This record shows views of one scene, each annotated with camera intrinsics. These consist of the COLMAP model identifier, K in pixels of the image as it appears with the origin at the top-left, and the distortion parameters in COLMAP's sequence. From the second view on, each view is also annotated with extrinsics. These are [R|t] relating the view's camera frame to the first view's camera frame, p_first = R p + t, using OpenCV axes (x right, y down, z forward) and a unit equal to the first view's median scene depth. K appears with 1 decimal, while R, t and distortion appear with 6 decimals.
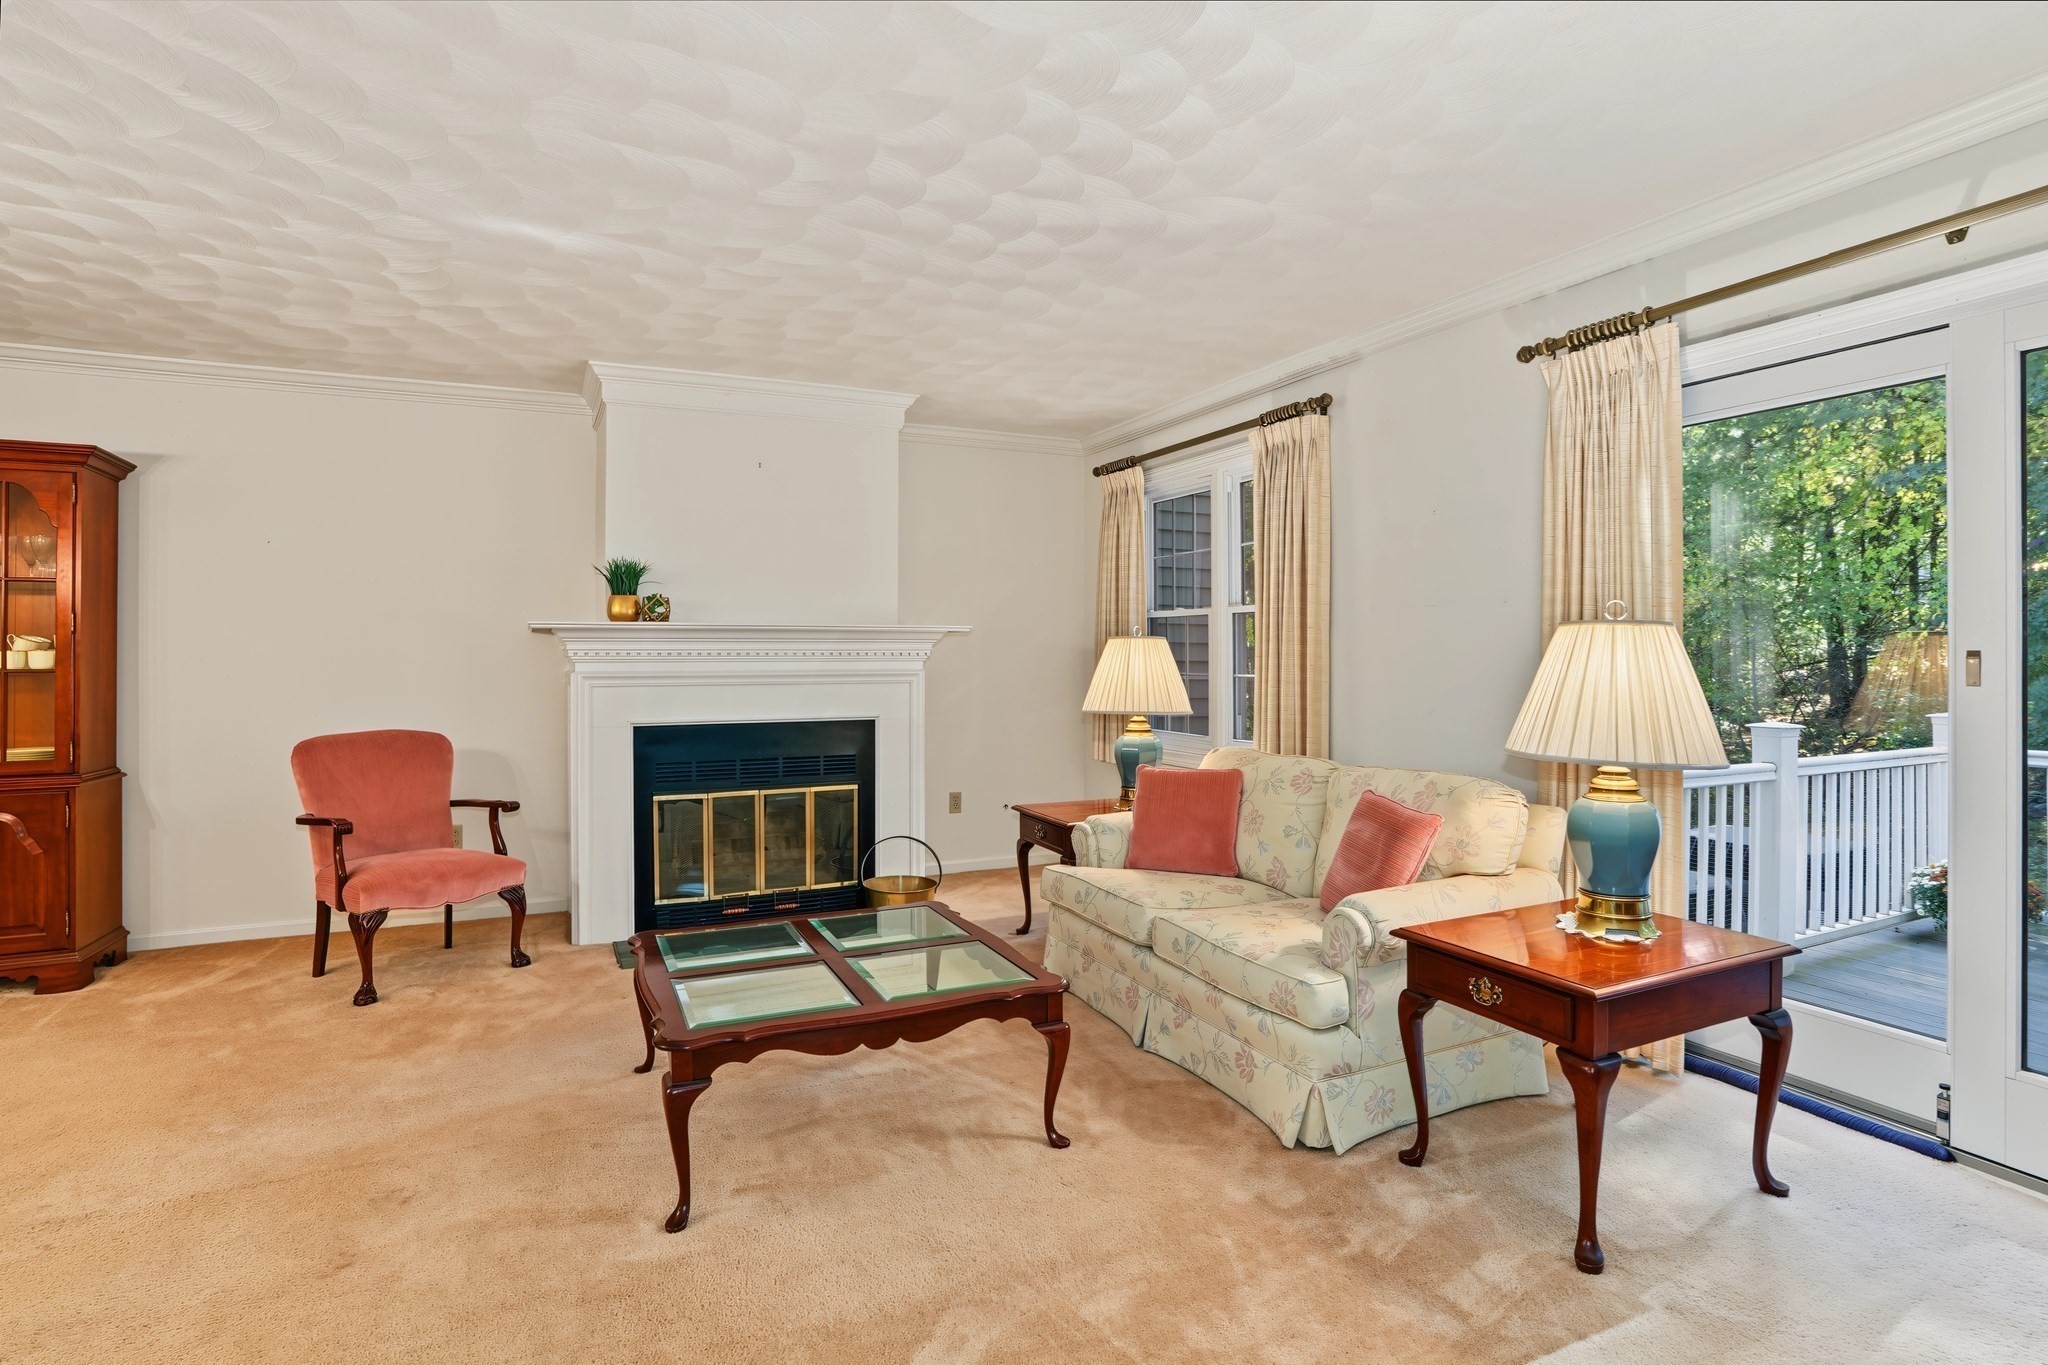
lens RADIAL K [[1017.0, 0, 1019.0], [0, 1017.0, 643.2], [0, 0, 1]] dist [-0.064810, 0.027634]
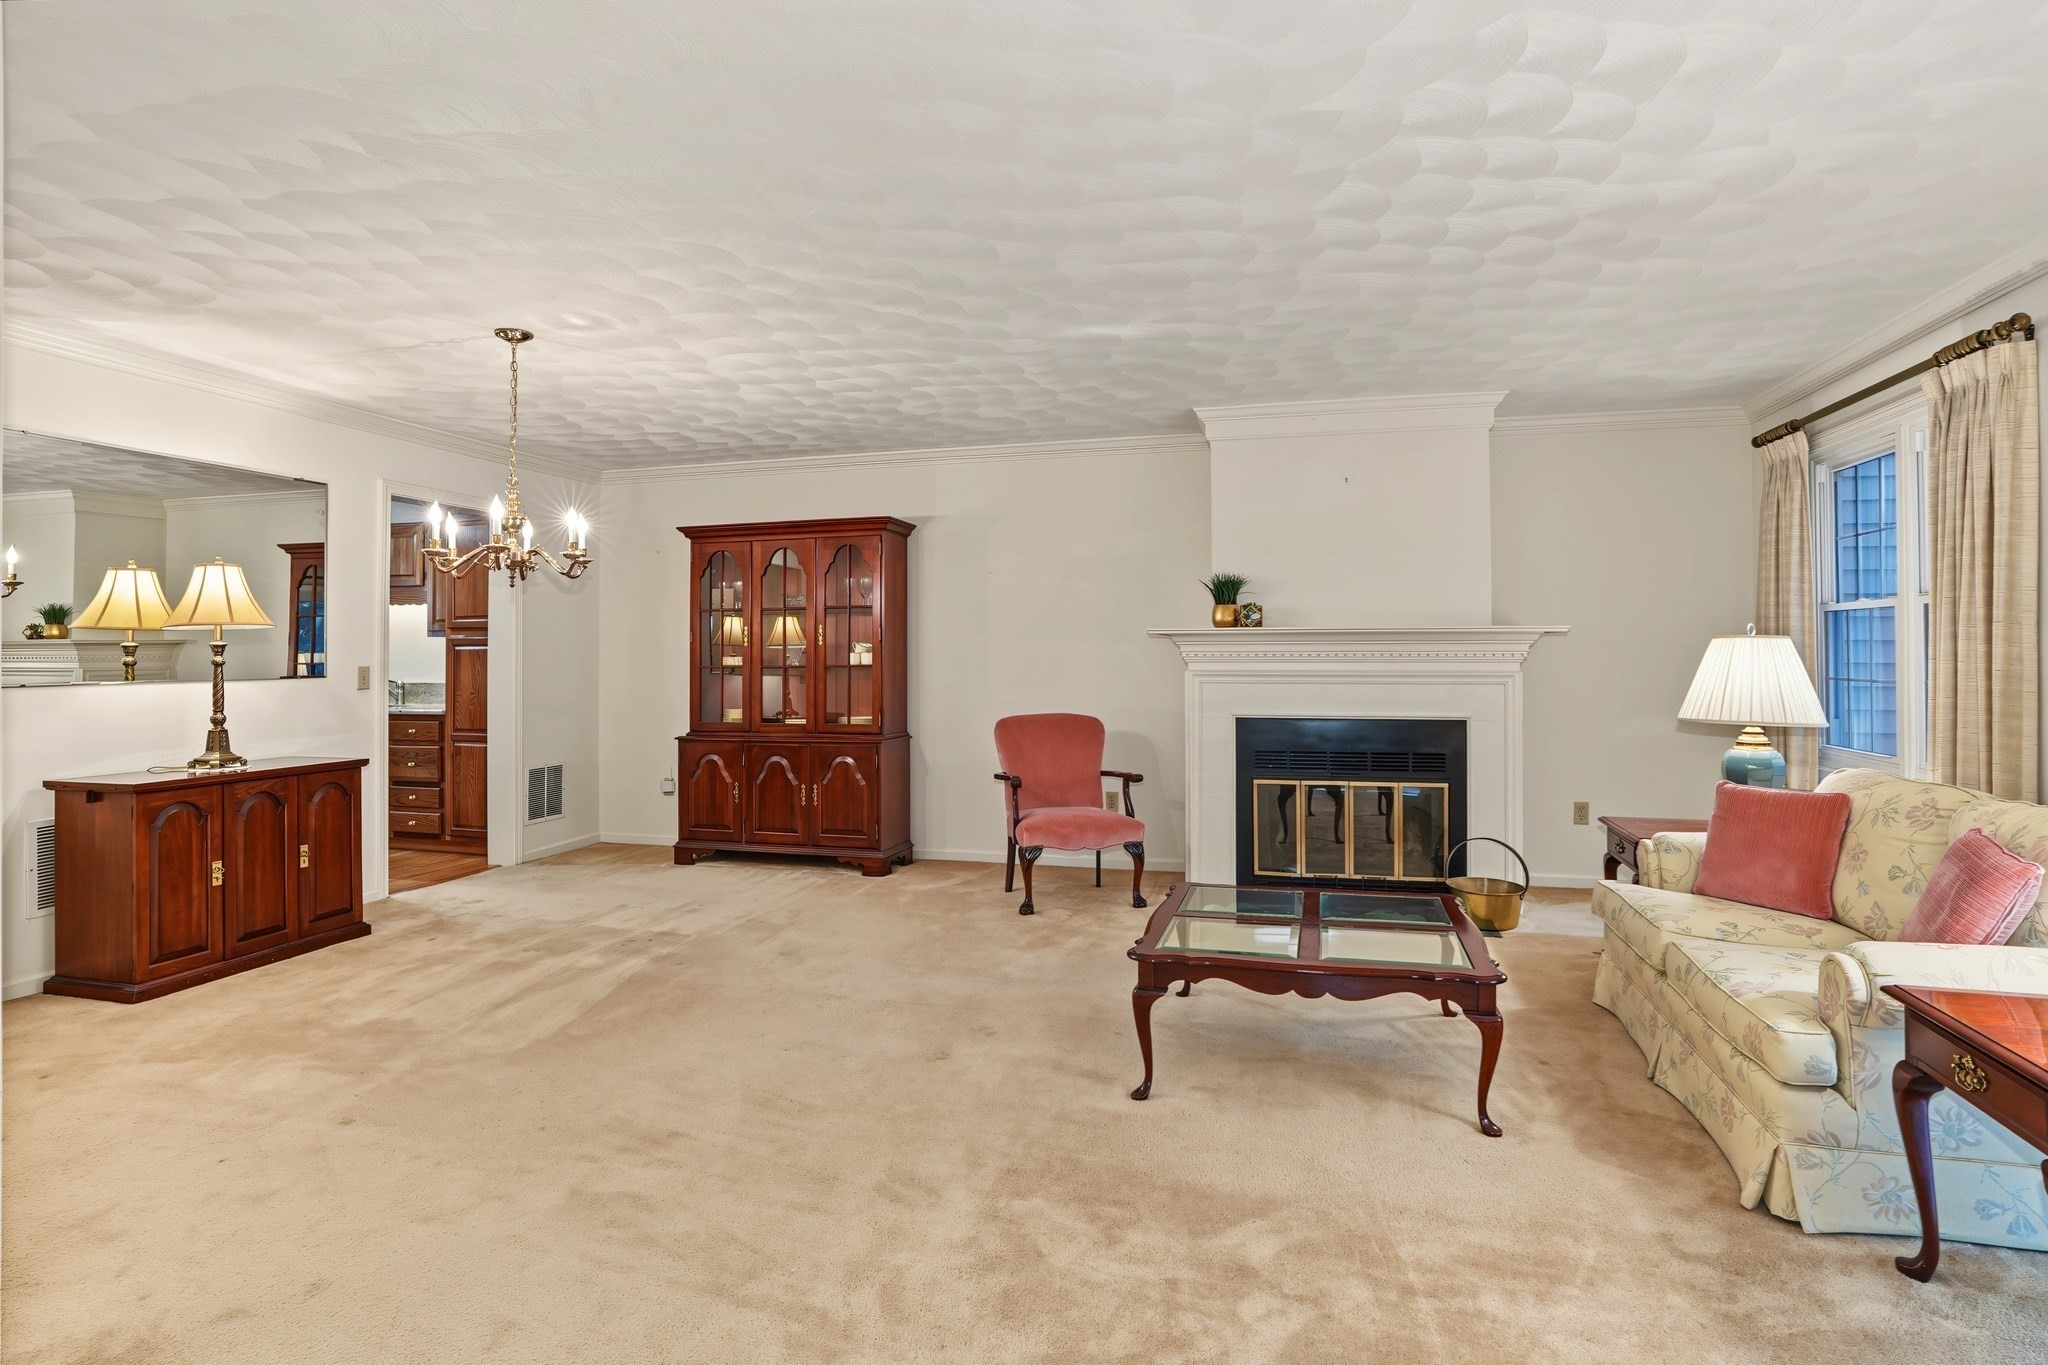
lens RADIAL K [[1033.1, 0, 1028.3], [0, 1033.1, 635.7], [0, 0, 1]] dist [-0.067073, 0.028630]
pose [[0.762937, -0.010882, -0.646381, 0.235134], [0.007578, 0.999940, -0.007889, -0.004582], [0.646428, 0.001120, 0.762974, -0.065788]]
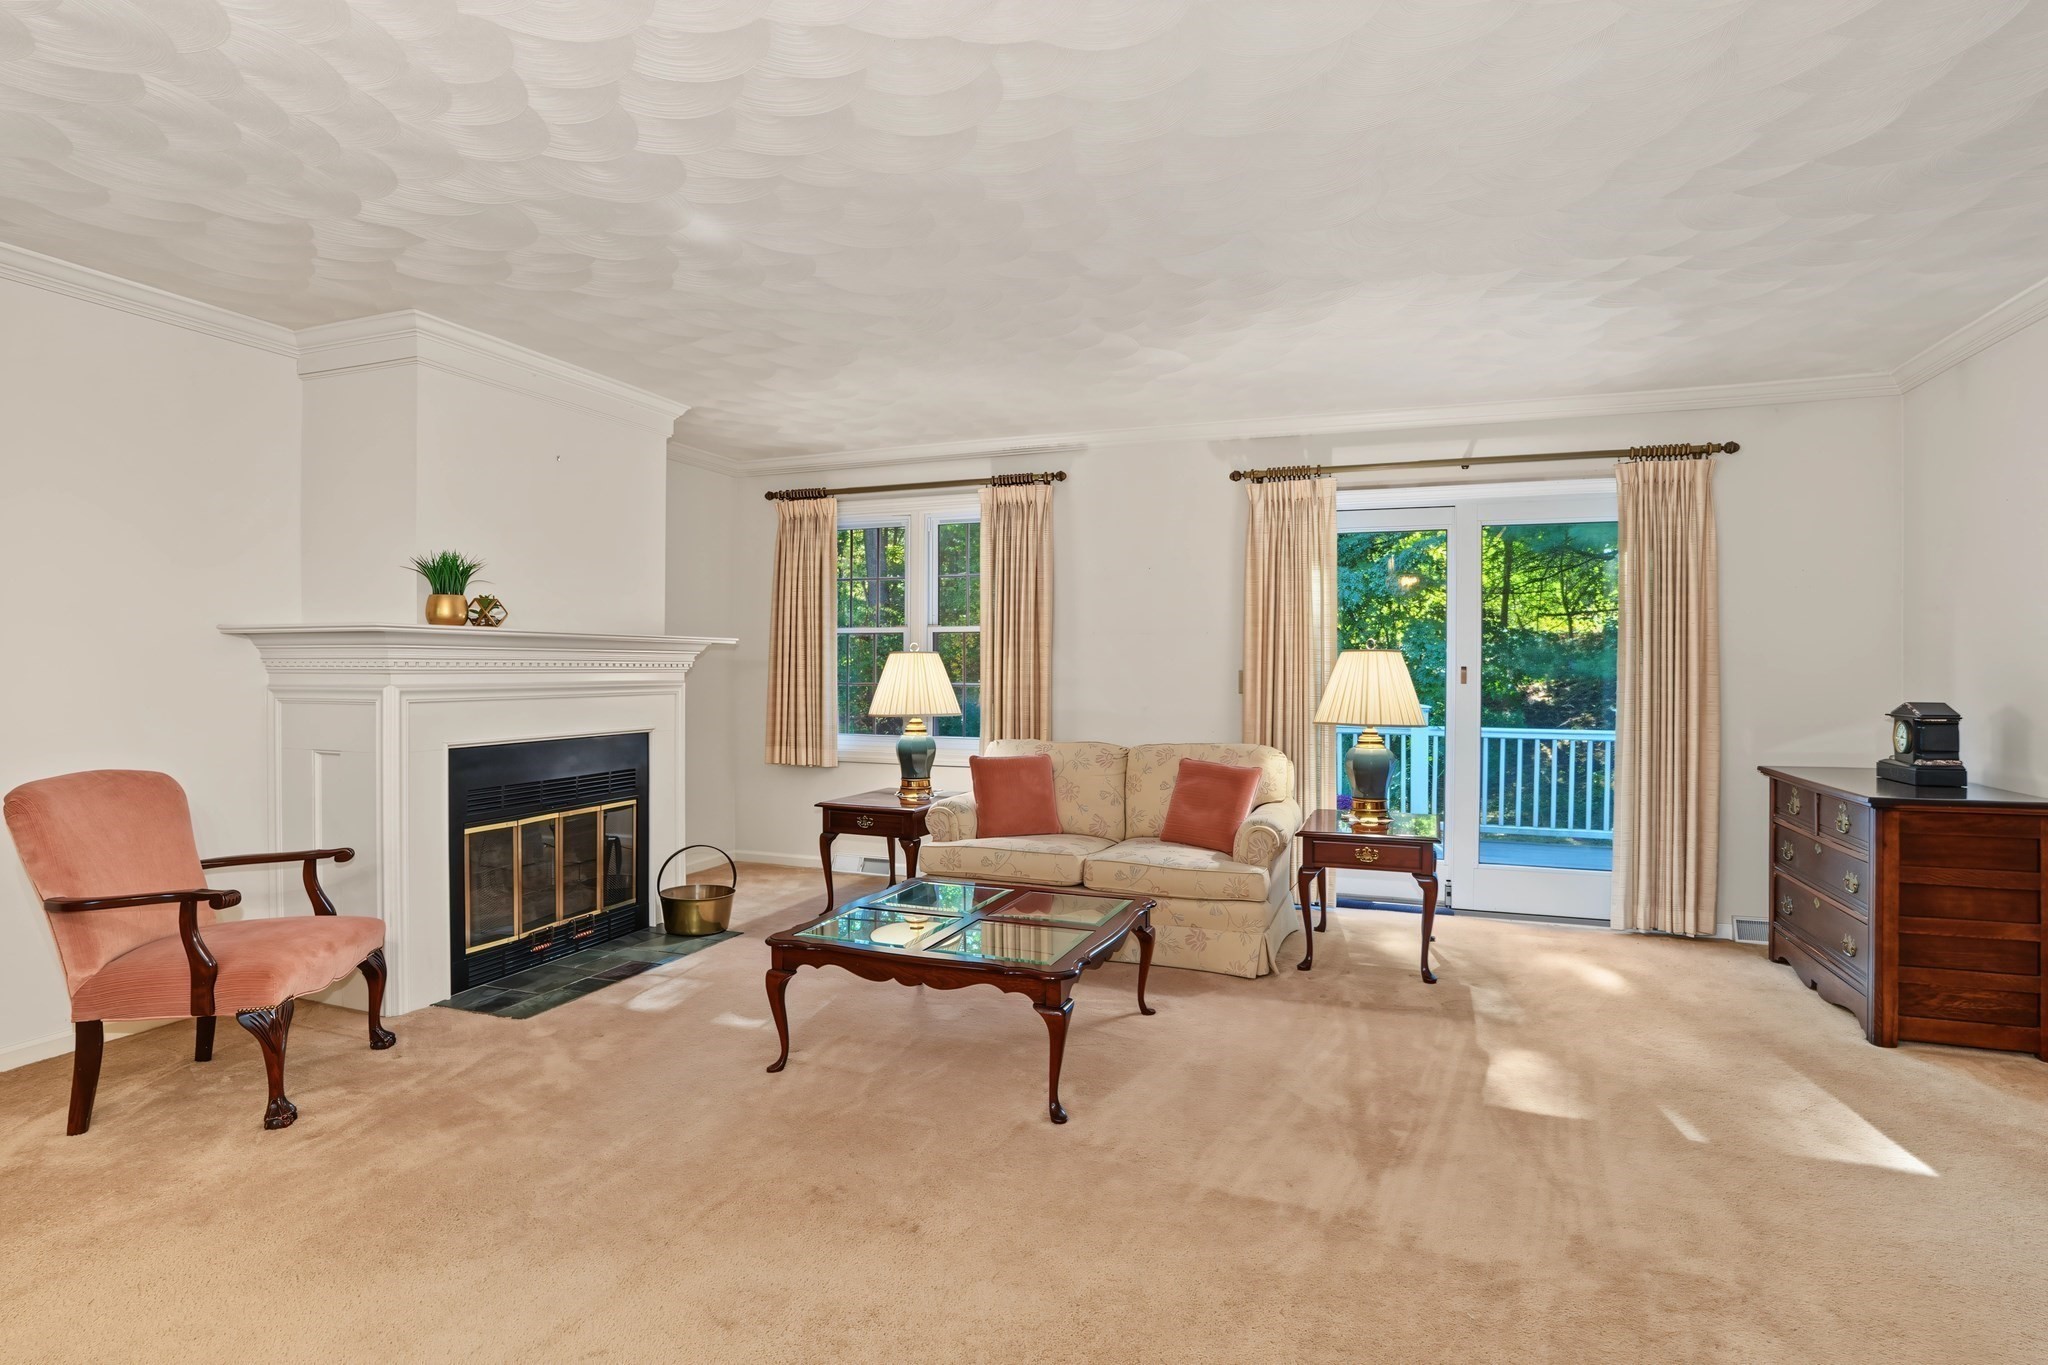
lens RADIAL K [[1014.0, 0, 1022.5], [0, 1014.0, 661.6], [0, 0, 1]] dist [-0.063957, 0.024899]
pose [[0.725105, 0.007570, 0.688597, -0.712991], [-0.010943, 0.999940, 0.000531, 0.004006], [-0.688551, -0.007920, 0.725144, 0.065859]]
